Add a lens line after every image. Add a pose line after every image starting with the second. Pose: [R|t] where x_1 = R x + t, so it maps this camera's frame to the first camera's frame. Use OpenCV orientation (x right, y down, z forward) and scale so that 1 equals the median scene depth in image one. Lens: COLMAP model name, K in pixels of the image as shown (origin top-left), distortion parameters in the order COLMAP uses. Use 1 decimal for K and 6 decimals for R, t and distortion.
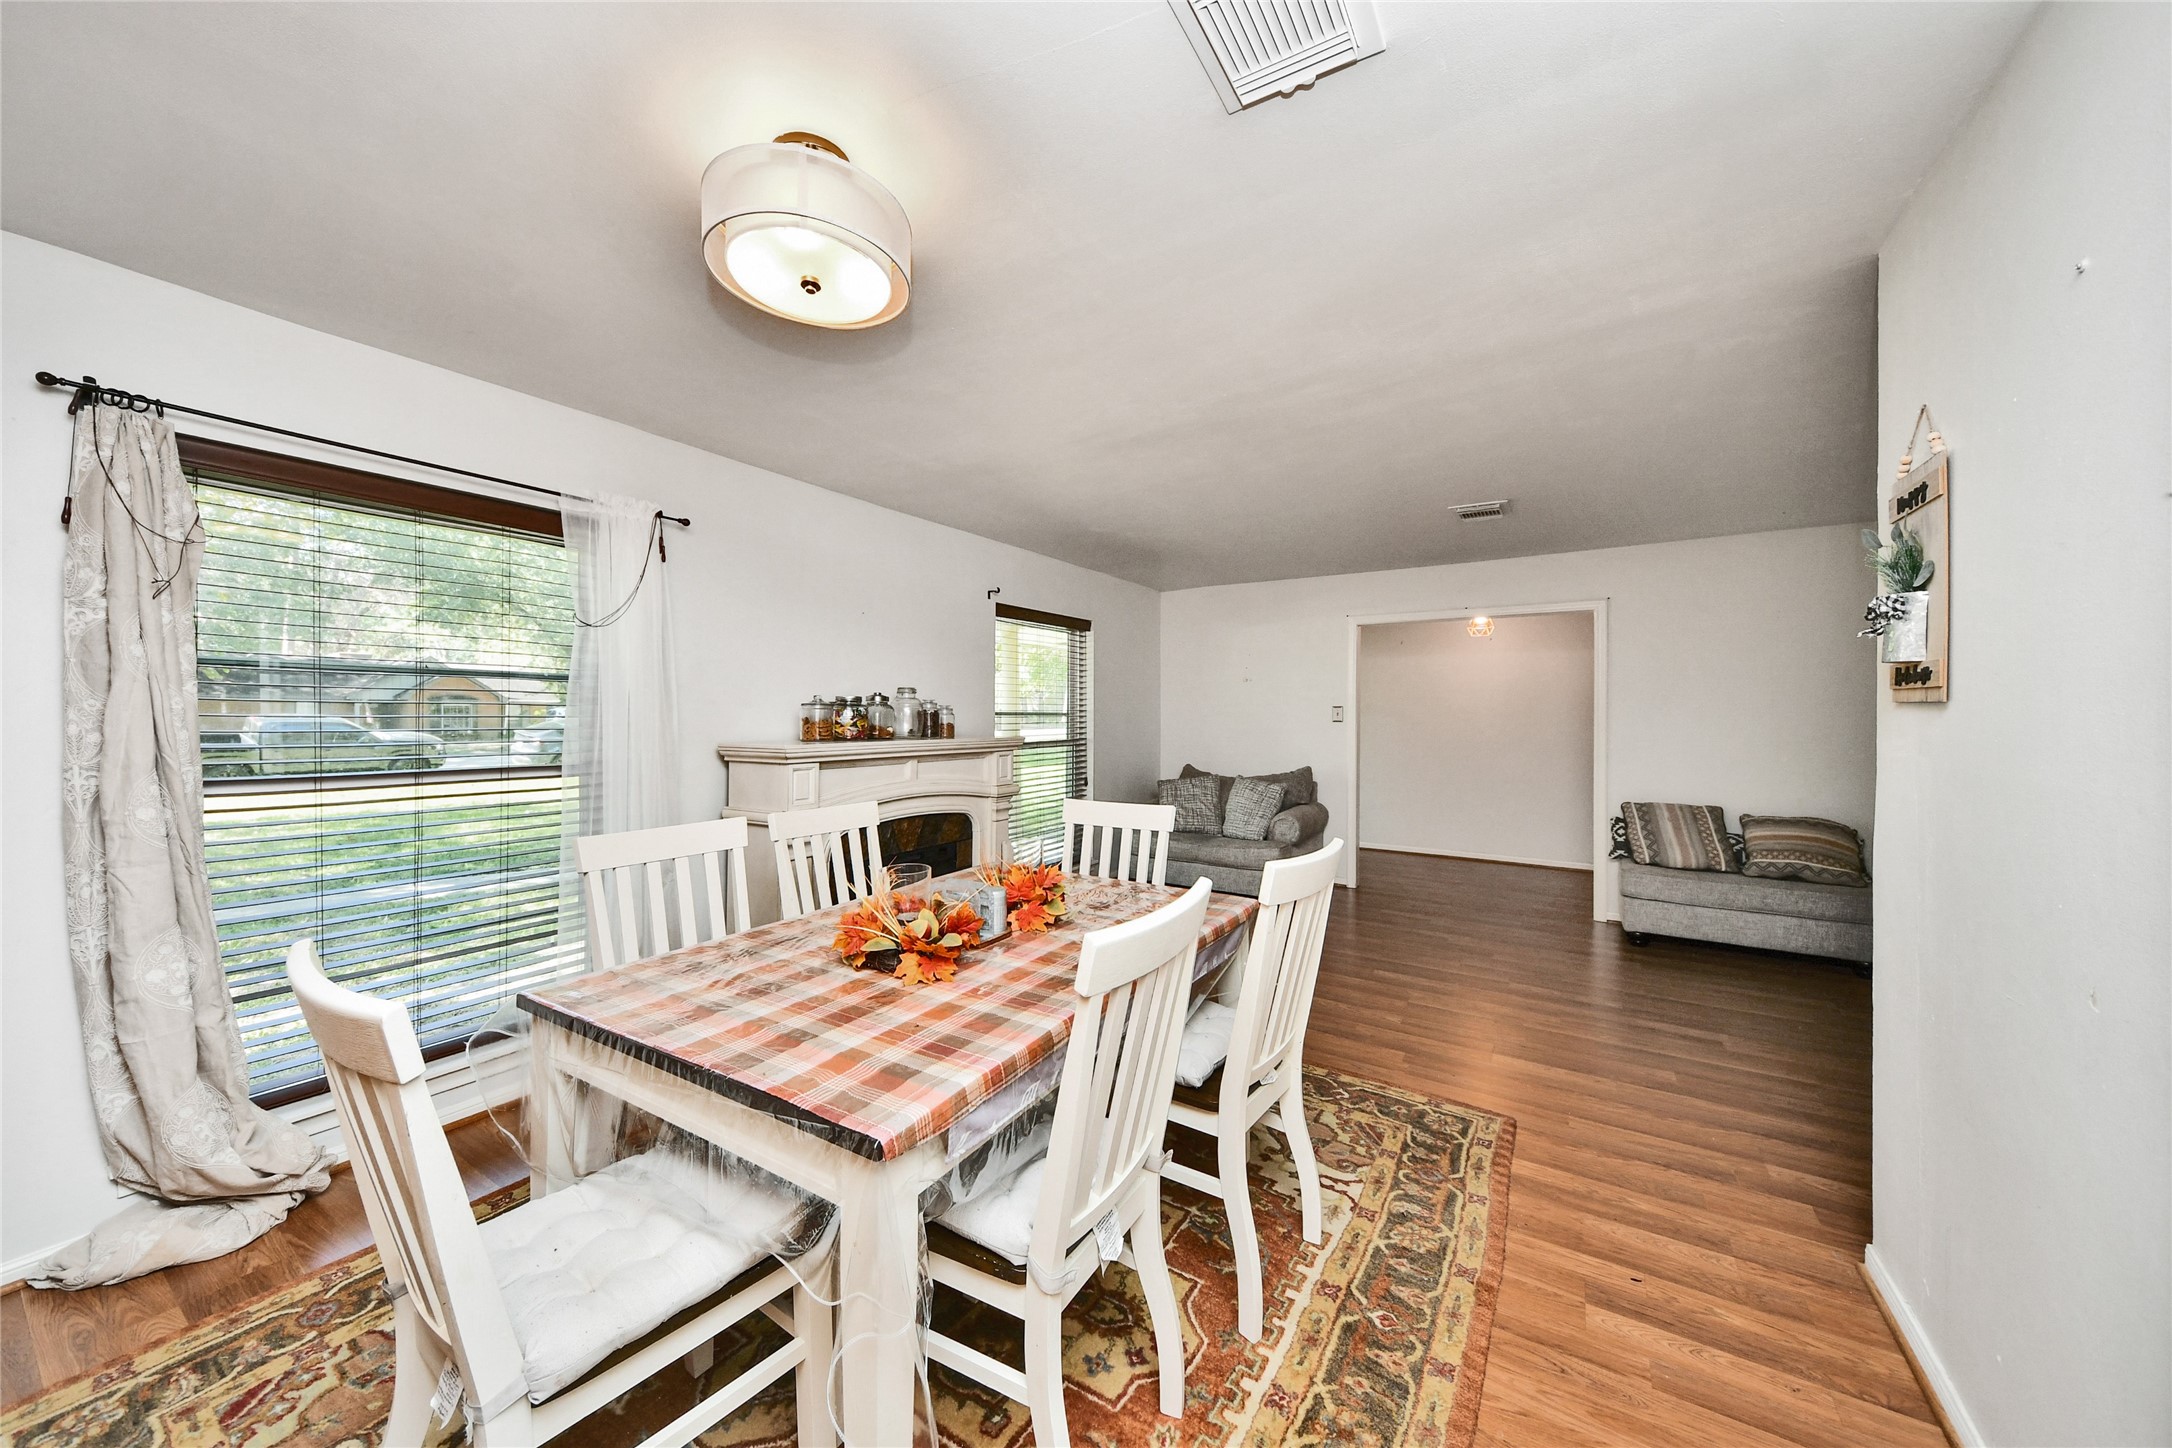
lens RADIAL K [[781.8, 0, 1074.8], [0, 781.8, 715.0], [0, 0, 1]] dist [0.052677, -0.018328]
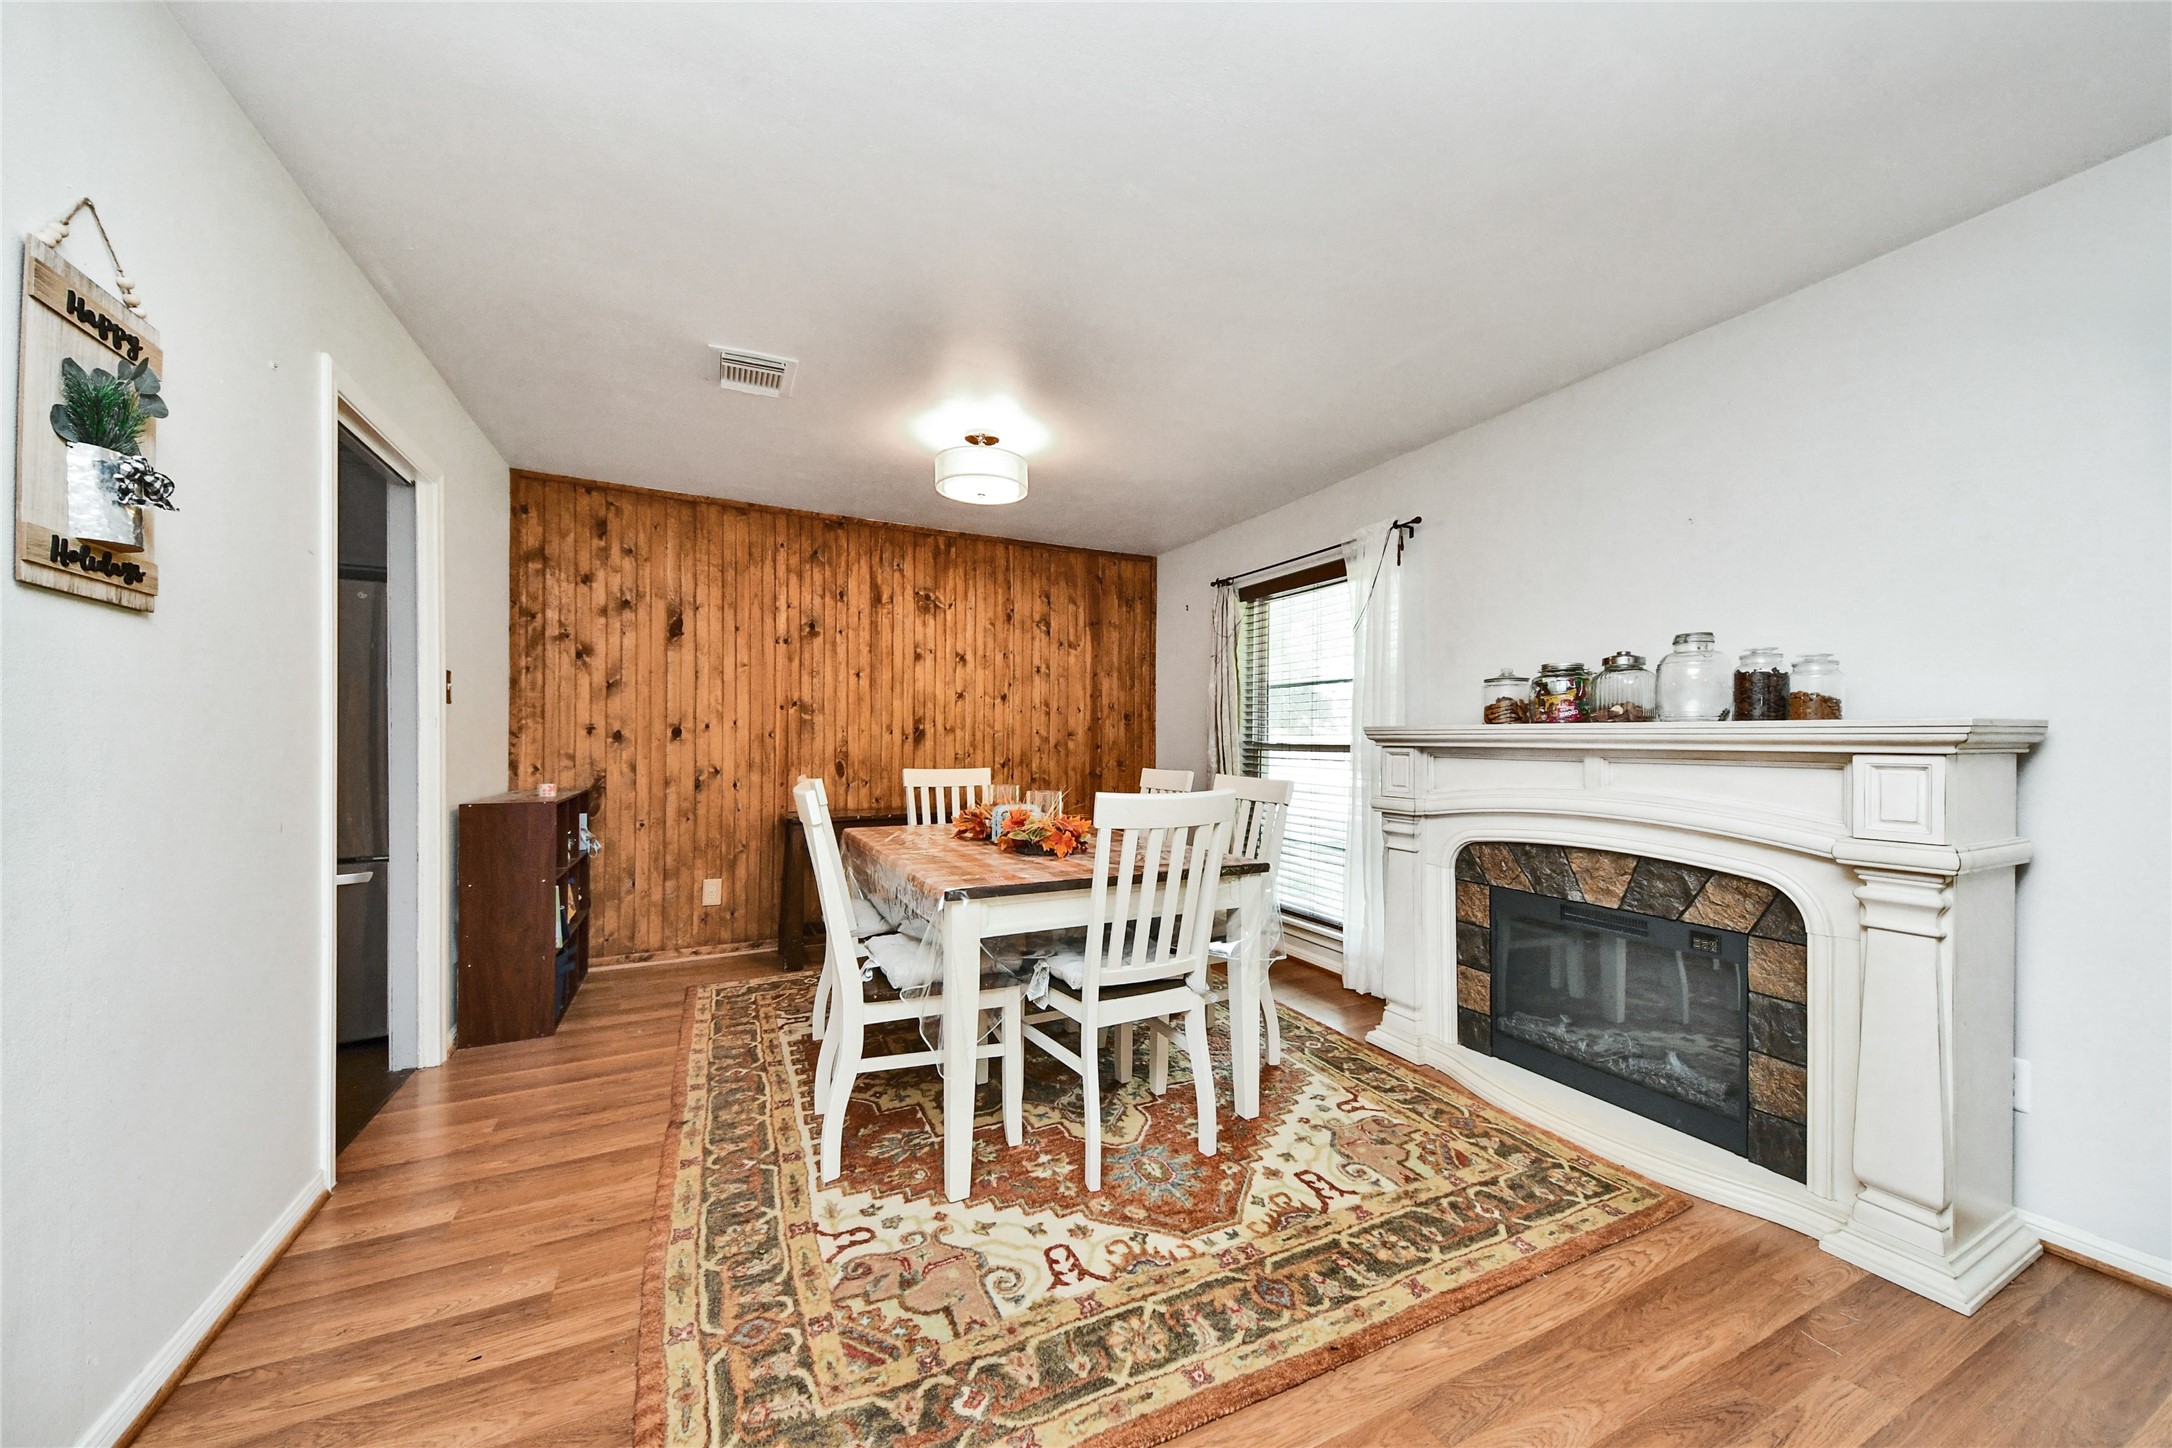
lens RADIAL K [[781.8, 0, 1074.8], [0, 781.8, 715.0], [0, 0, 1]] dist [0.052677, -0.018328]
pose [[-0.539392, -0.026133, -0.841649, 0.921601], [-0.009713, 0.999645, -0.024814, 0.076386], [0.841999, -0.005209, -0.539454, 1.669358]]
